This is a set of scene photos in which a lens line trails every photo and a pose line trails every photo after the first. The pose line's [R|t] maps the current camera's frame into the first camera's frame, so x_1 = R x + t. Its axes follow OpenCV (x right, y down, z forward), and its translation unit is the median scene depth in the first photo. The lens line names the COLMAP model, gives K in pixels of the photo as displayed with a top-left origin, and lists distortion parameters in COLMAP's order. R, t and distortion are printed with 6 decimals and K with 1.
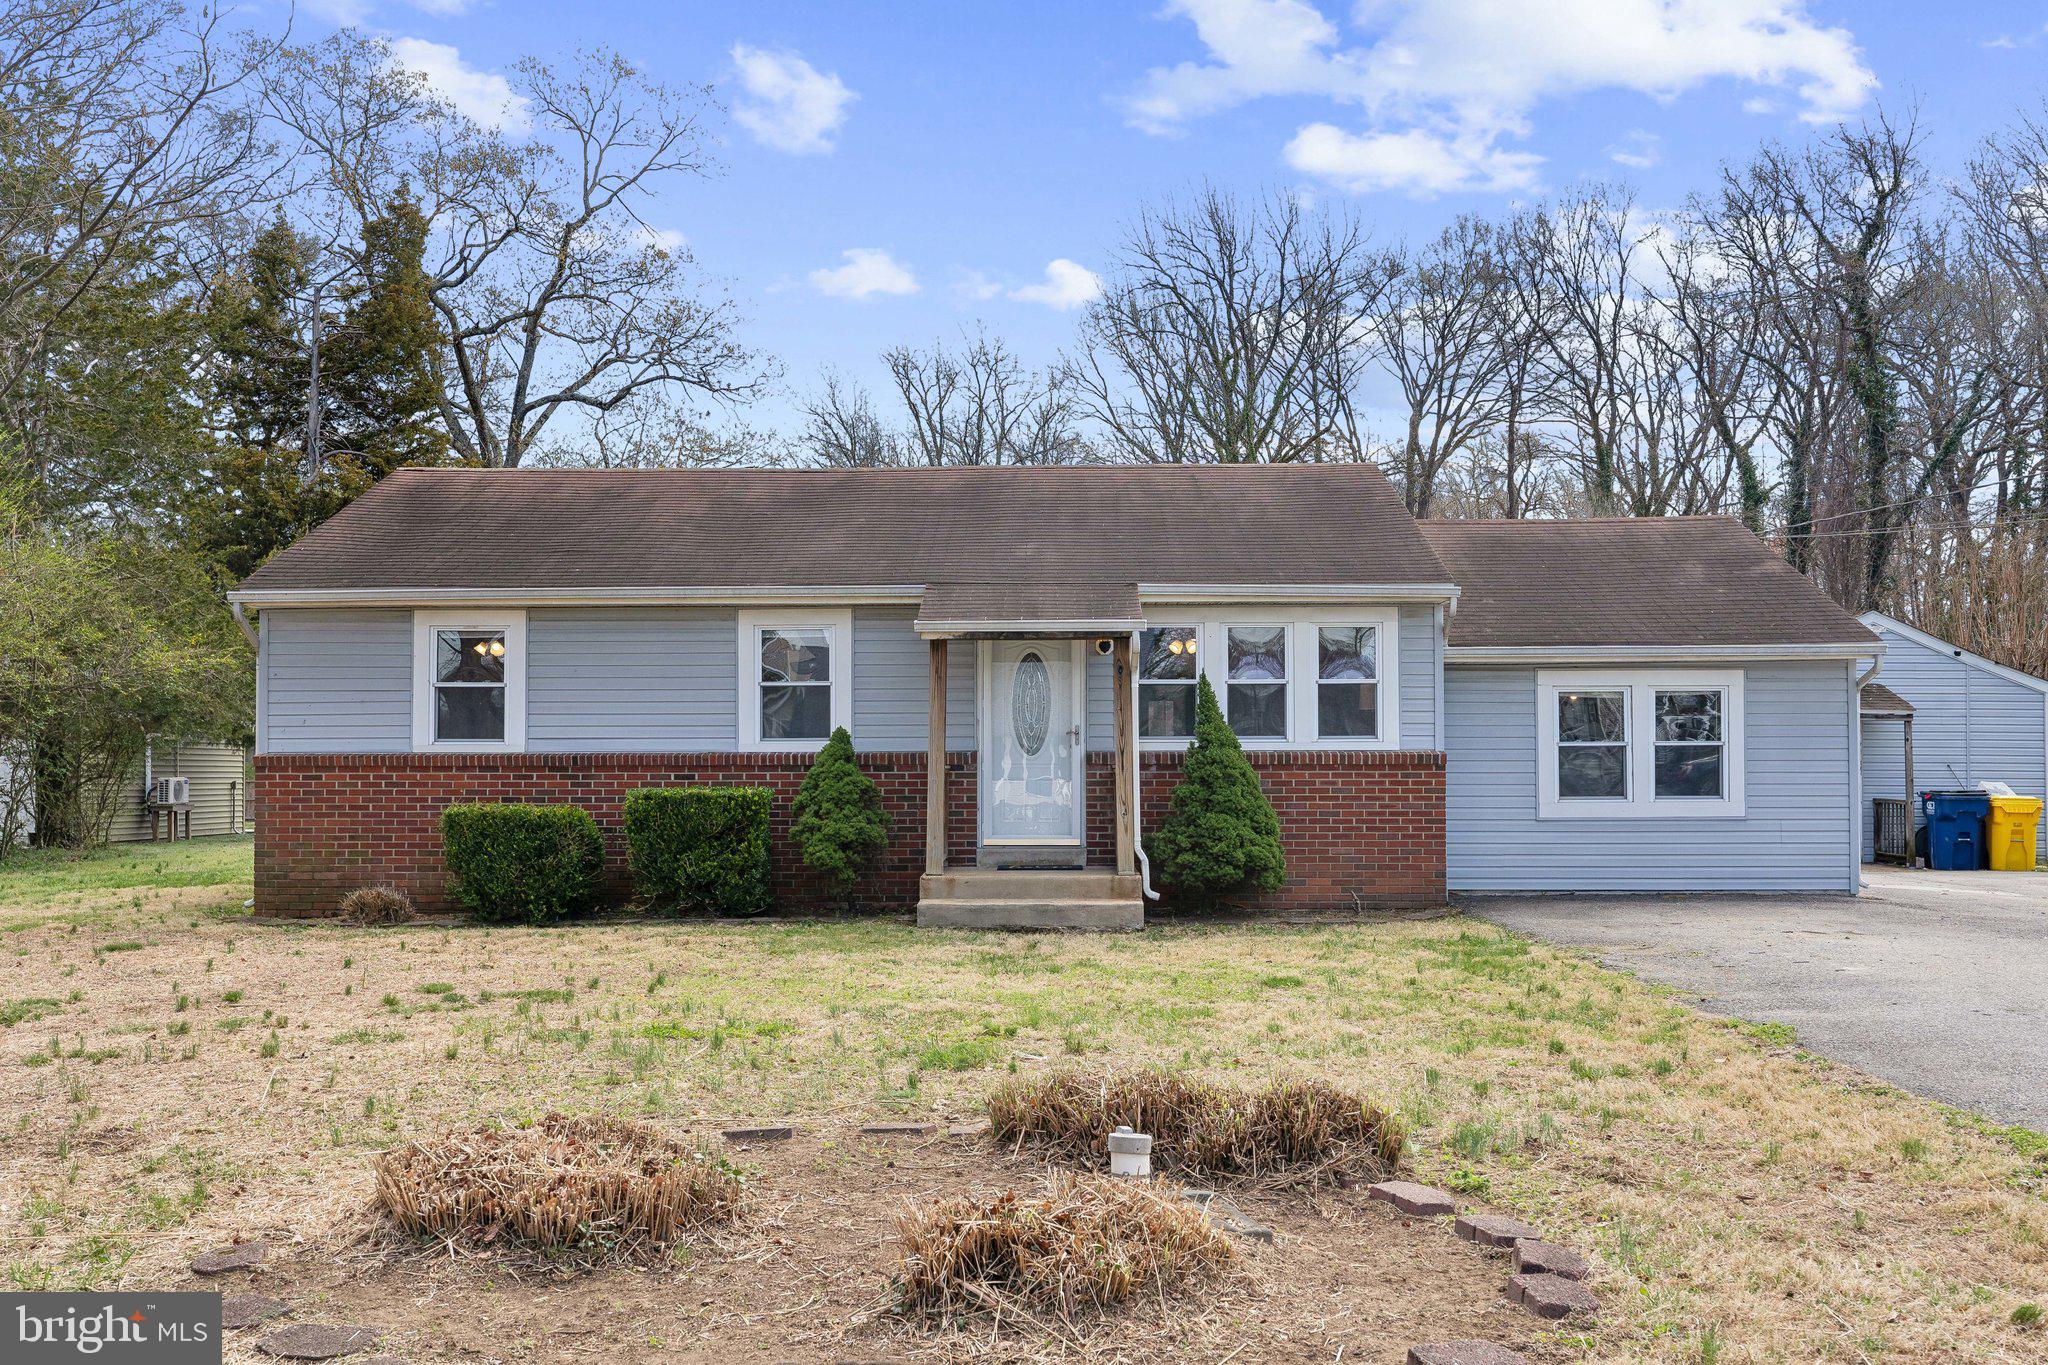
lens RADIAL K [[1872.5, 0, 1022.3], [0, 1872.5, 681.6], [0, 0, 1]] dist [0.001280, 0.000000]
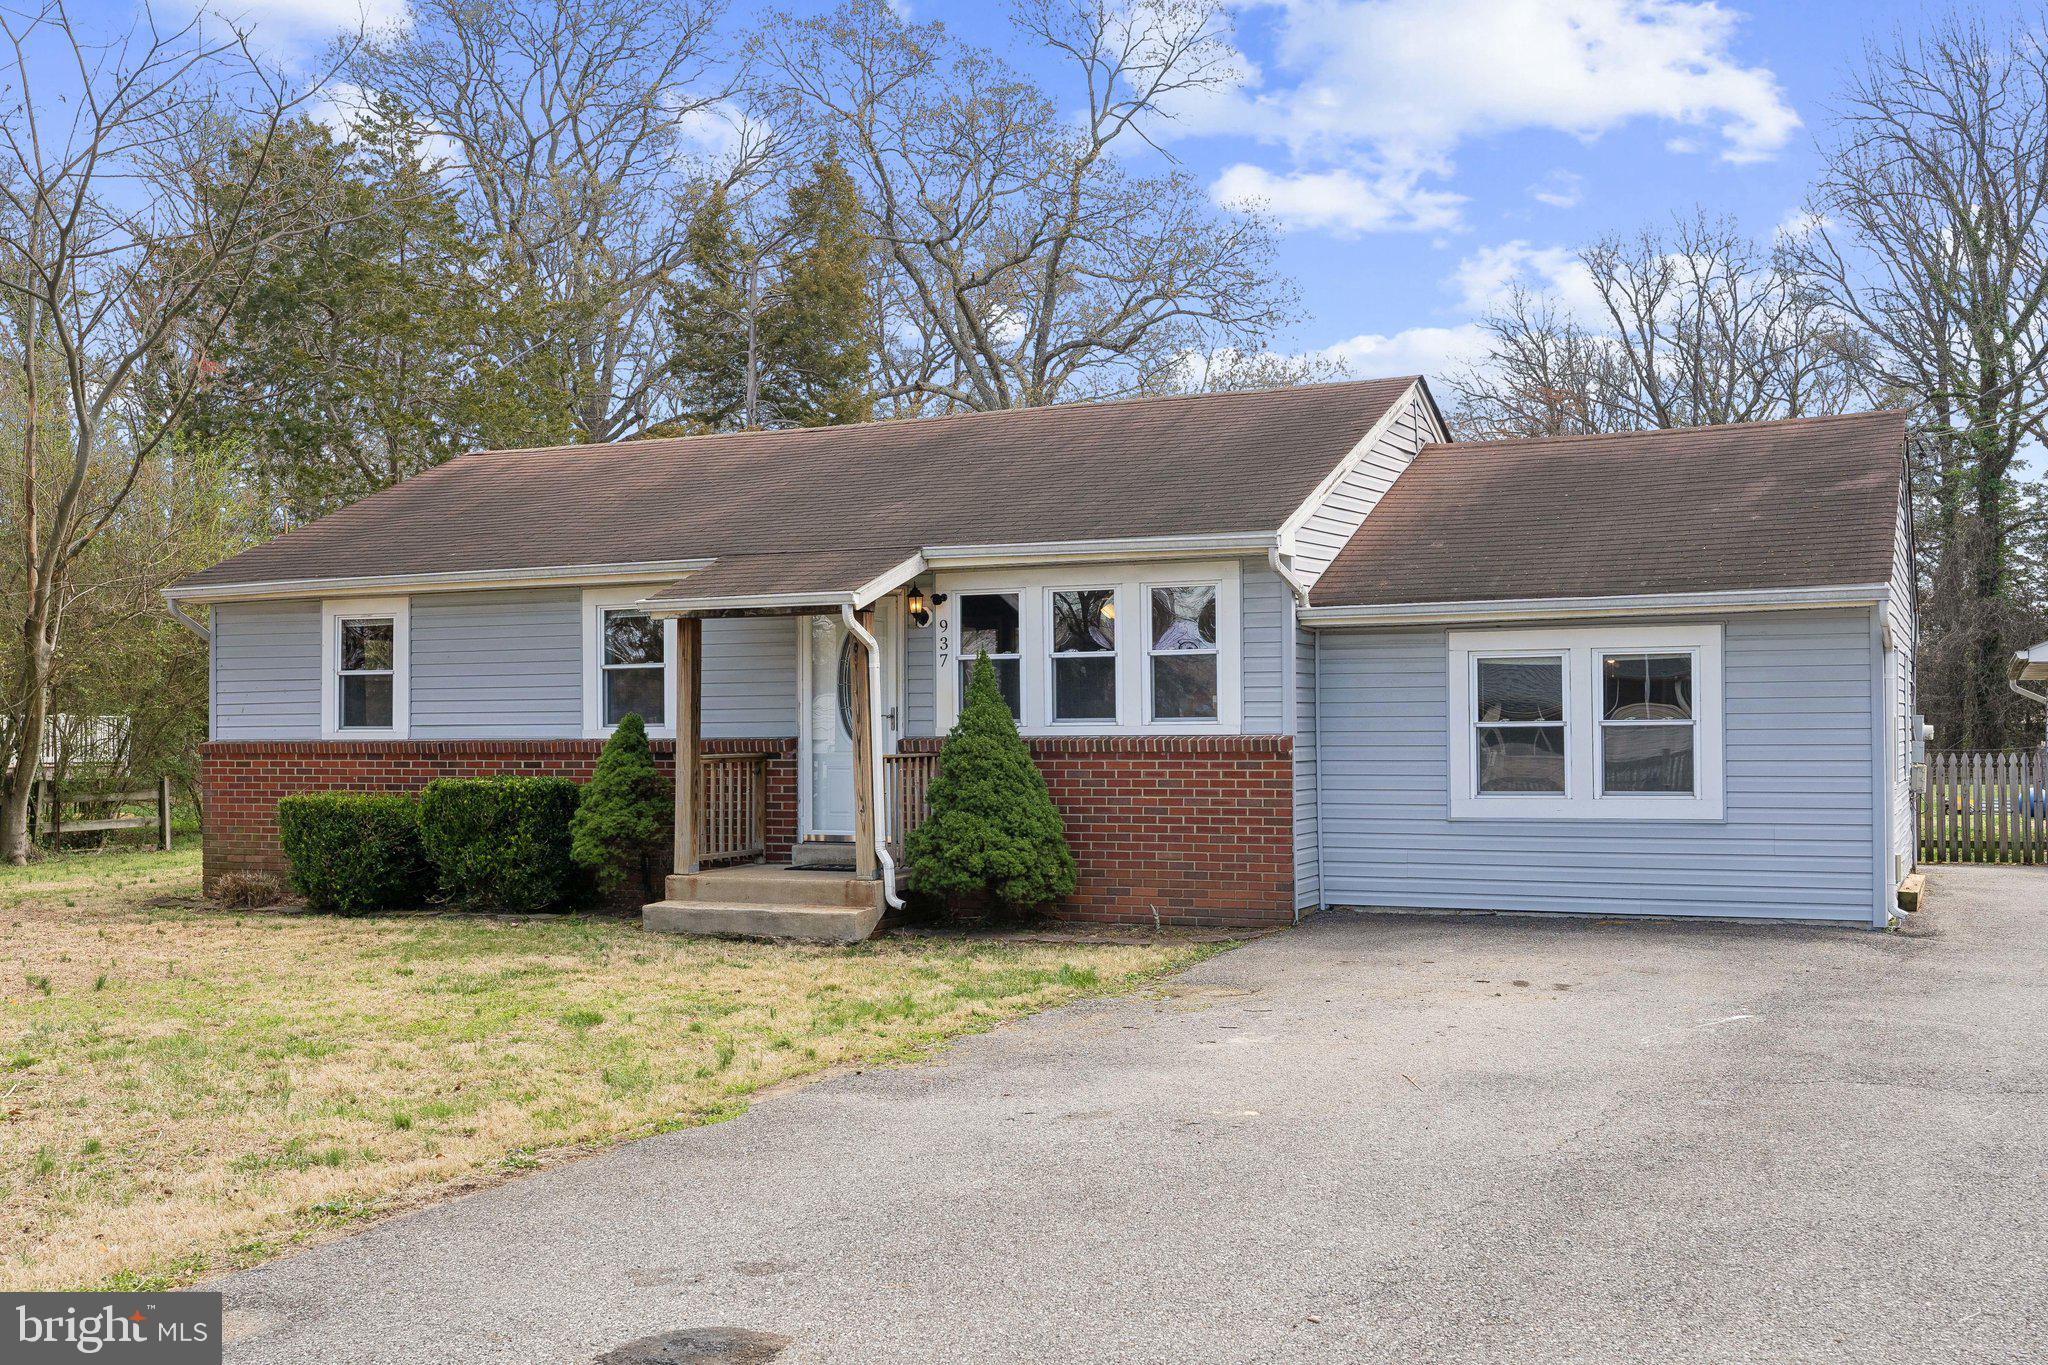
lens RADIAL K [[2021.5, 0, 1023.7], [0, 2021.5, 676.9], [0, 0, 1]] dist [0.004427, 0.000000]
pose [[0.912587, -0.015068, -0.408605, 0.477820], [0.024924, 0.999512, 0.018808, -0.007851], [0.408123, -0.027348, 0.912517, 0.151658]]
